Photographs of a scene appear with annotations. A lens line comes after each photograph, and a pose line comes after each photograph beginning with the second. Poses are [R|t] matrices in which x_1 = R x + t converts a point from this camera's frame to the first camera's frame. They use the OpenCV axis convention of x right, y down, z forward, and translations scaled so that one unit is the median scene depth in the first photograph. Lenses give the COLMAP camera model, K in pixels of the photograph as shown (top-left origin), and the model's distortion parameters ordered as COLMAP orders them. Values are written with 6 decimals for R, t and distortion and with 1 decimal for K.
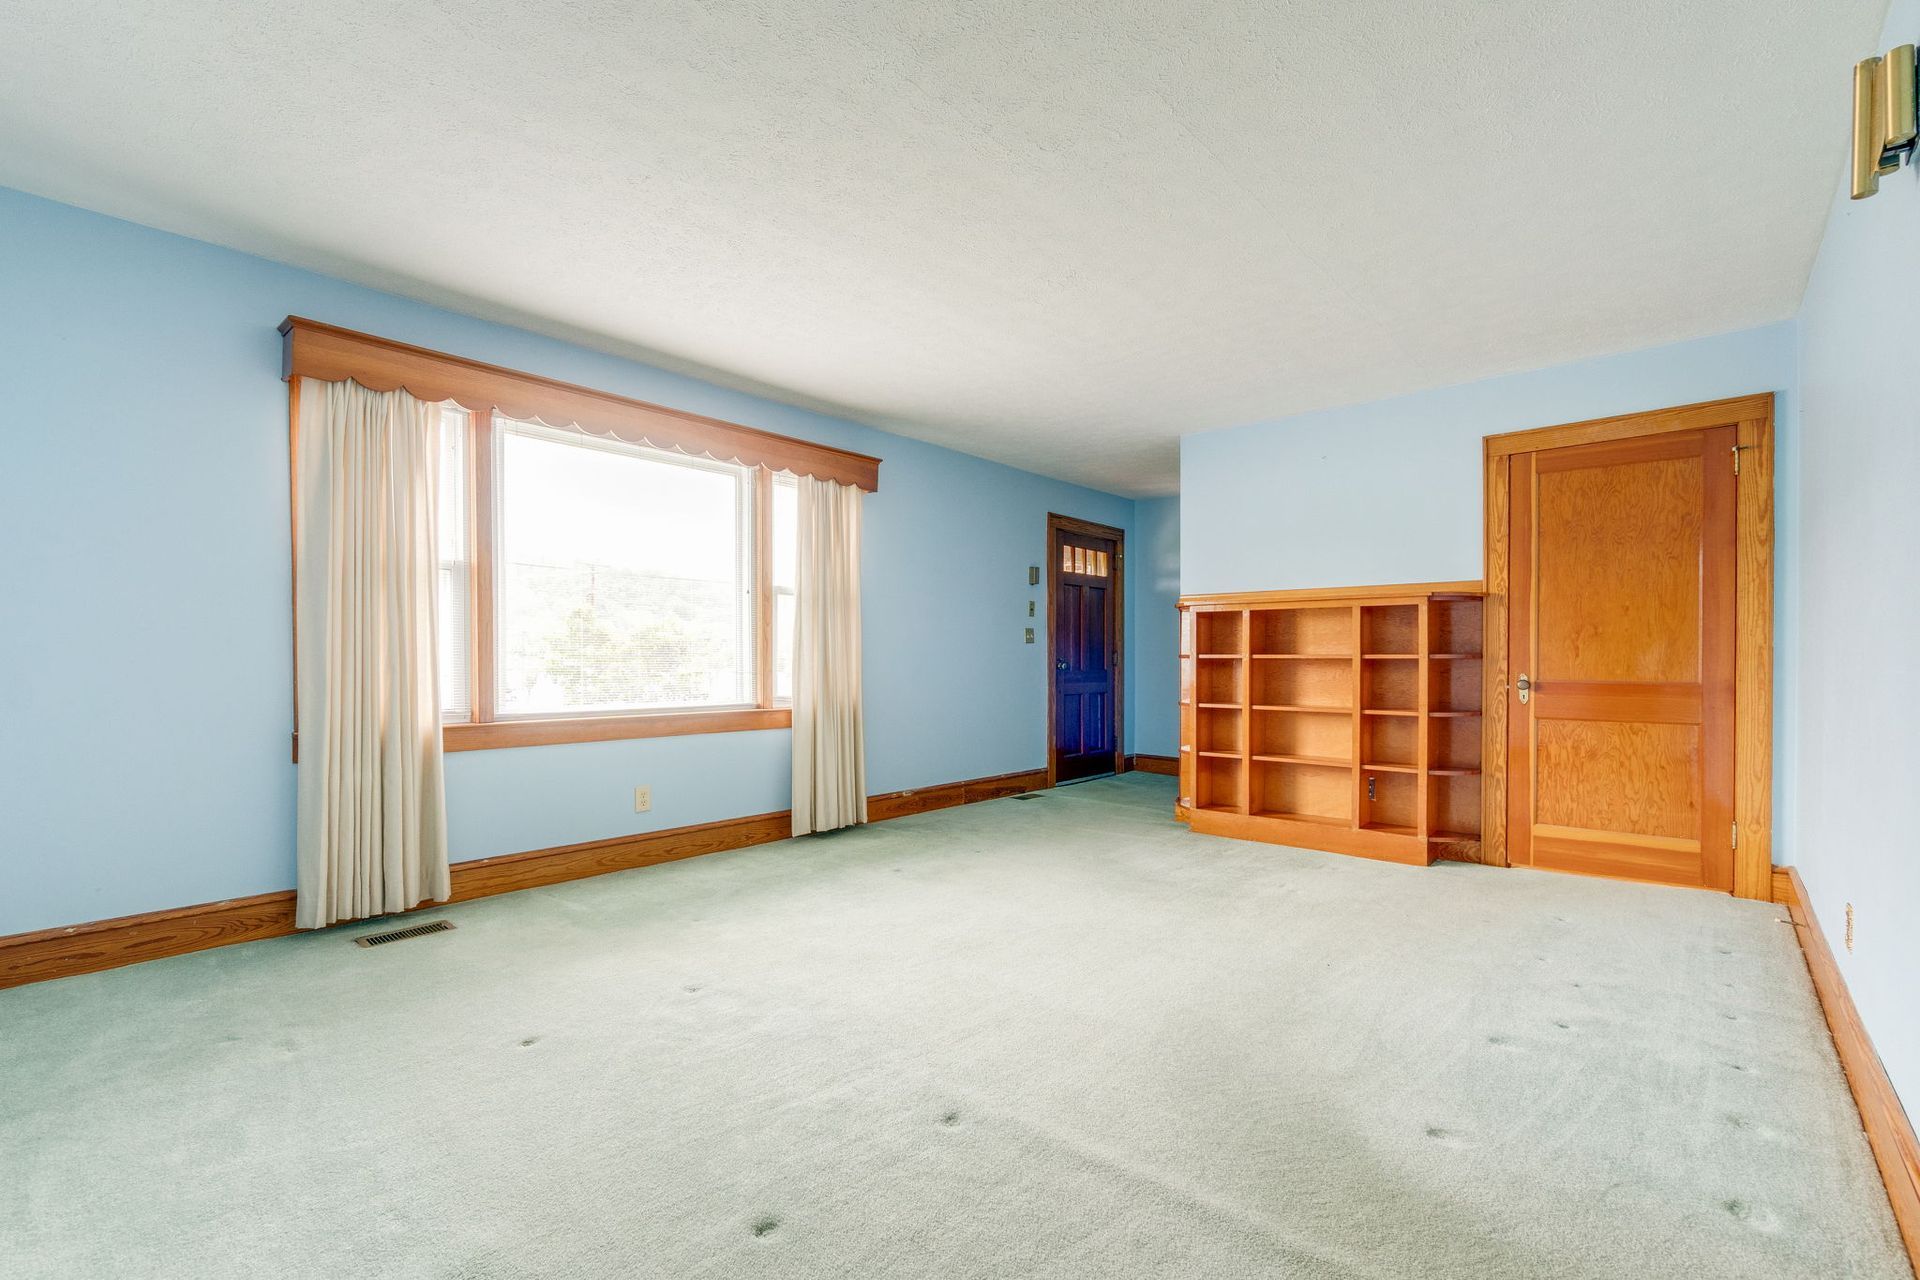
lens RADIAL K [[840.6, 0, 948.6], [0, 840.6, 652.7], [0, 0, 1]] dist [-0.000335, -0.001597]
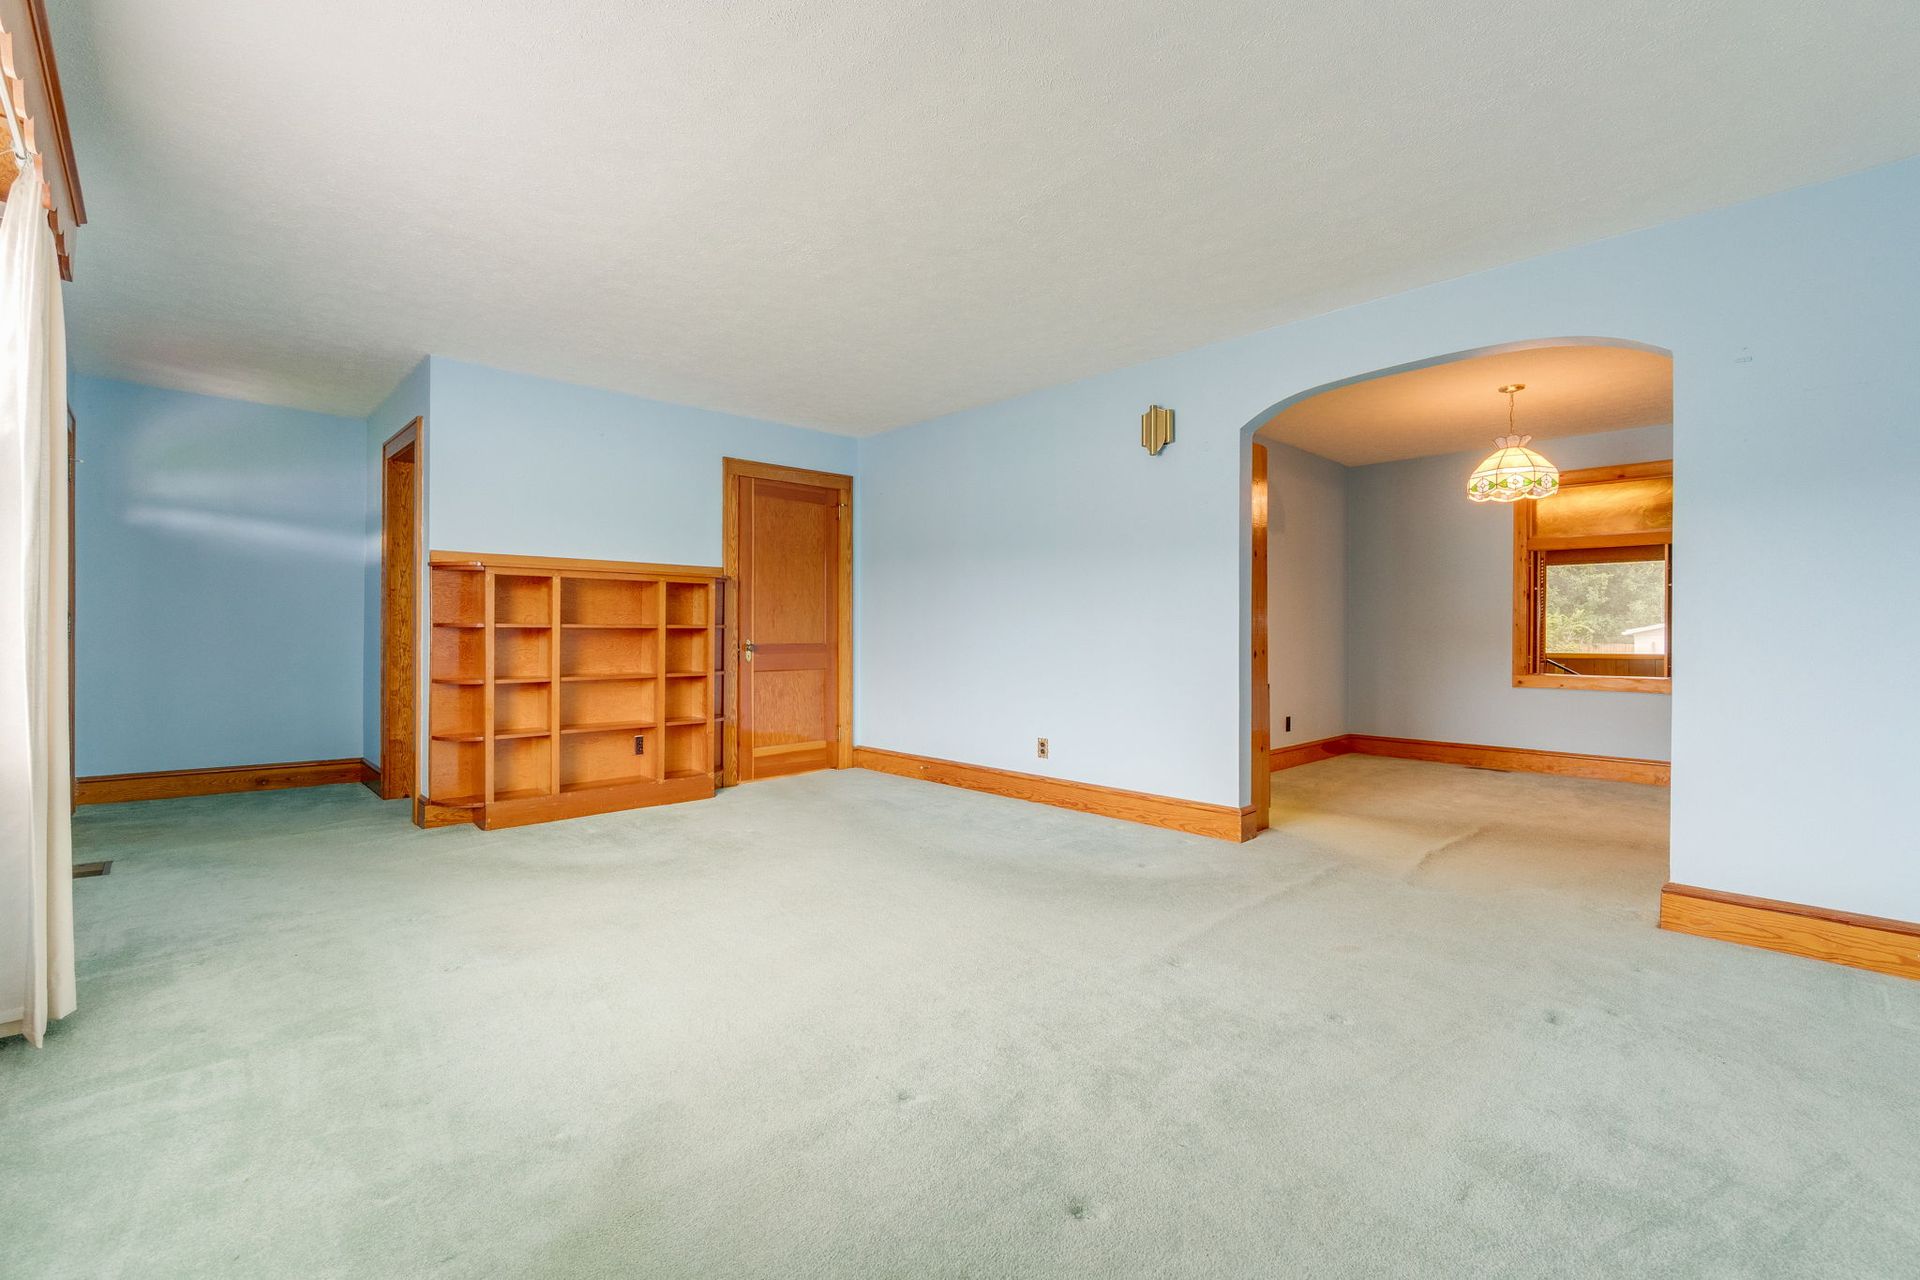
lens RADIAL K [[840.6, 0, 954.2], [0, 840.6, 623.7], [0, 0, 1]] dist [-0.000335, -0.001597]
pose [[0.074225, 0.005264, 0.997228, -0.662880], [-0.009886, 0.999941, -0.004543, 0.002344], [-0.997193, -0.009521, 0.074273, 0.582361]]
